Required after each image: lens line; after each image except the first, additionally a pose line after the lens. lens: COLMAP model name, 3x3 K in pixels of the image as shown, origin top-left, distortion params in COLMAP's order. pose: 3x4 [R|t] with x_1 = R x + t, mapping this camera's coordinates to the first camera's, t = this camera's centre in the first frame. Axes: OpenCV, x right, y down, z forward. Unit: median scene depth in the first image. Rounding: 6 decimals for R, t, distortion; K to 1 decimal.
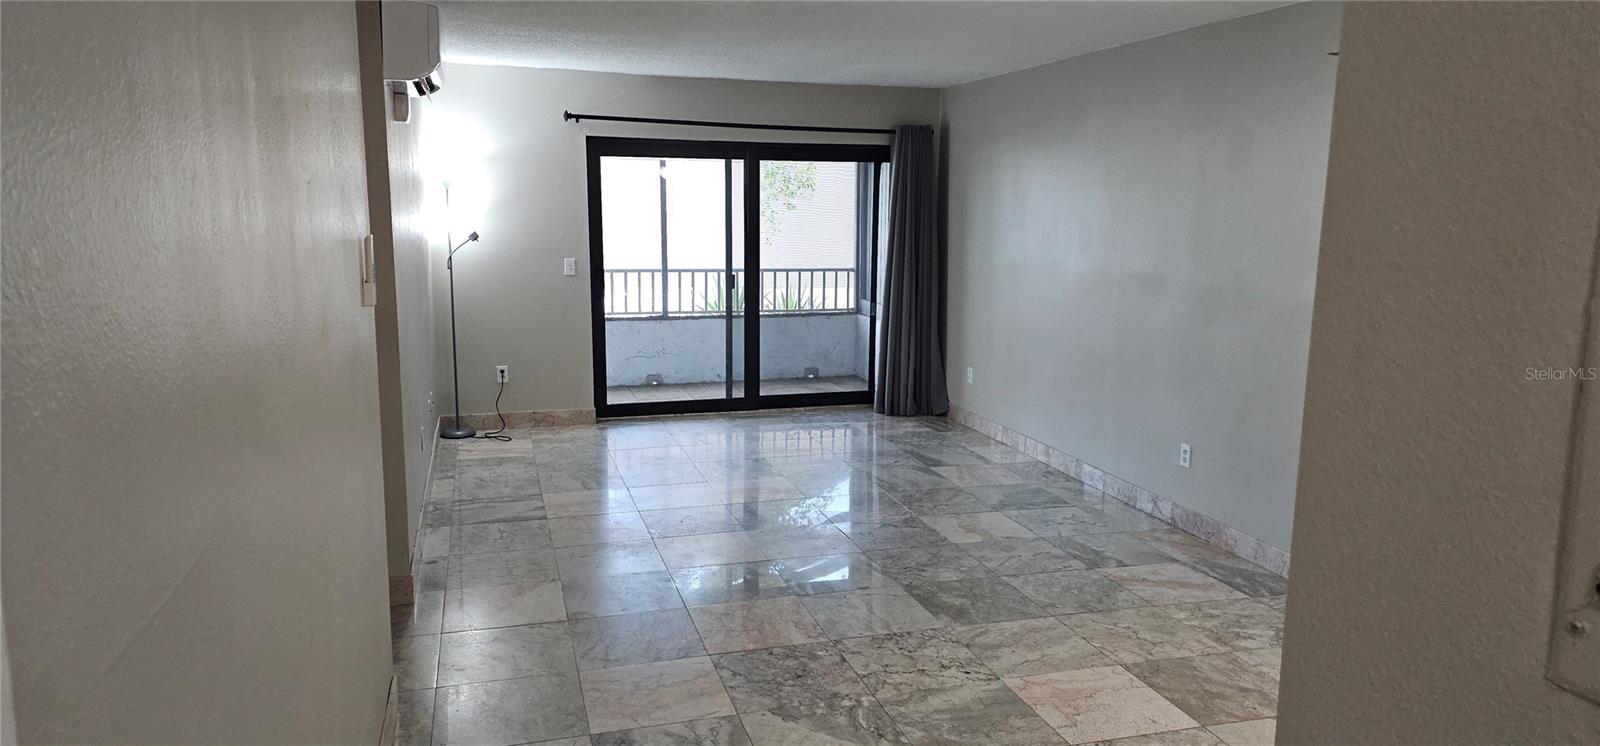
lens RADIAL K [[1097.6, 0, 798.1], [0, 1097.6, 373.4], [0, 0, 1]] dist [0.022195, -0.007363]
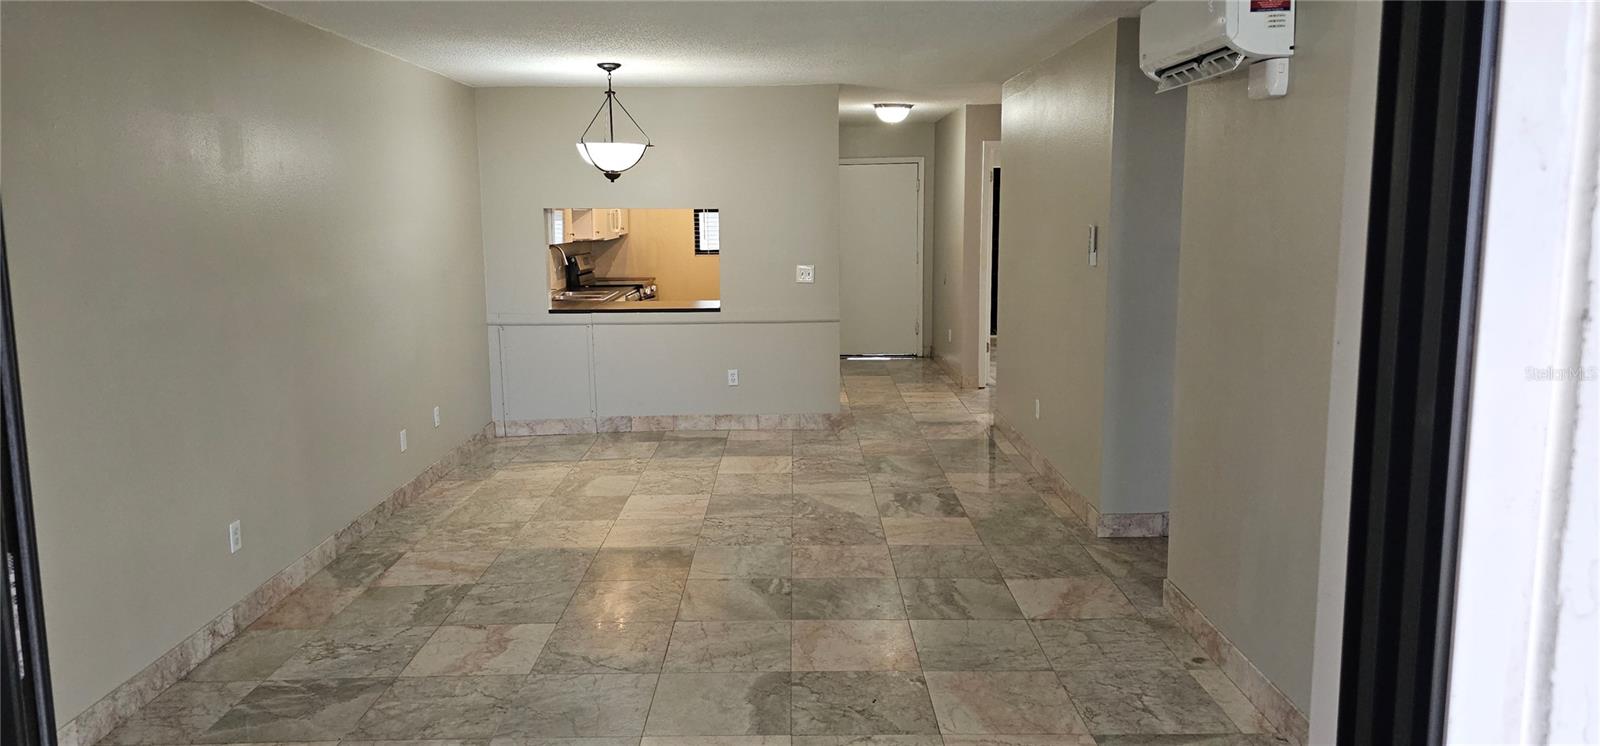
lens RADIAL K [[1097.6, 0, 796.7], [0, 1097.6, 371.9], [0, 0, 1]] dist [0.022195, -0.007363]
pose [[-0.963136, -0.038627, 0.266229, -0.273904], [0.044192, 0.953477, 0.298210, -0.295818], [-0.265362, 0.298981, -0.916621, 1.861851]]
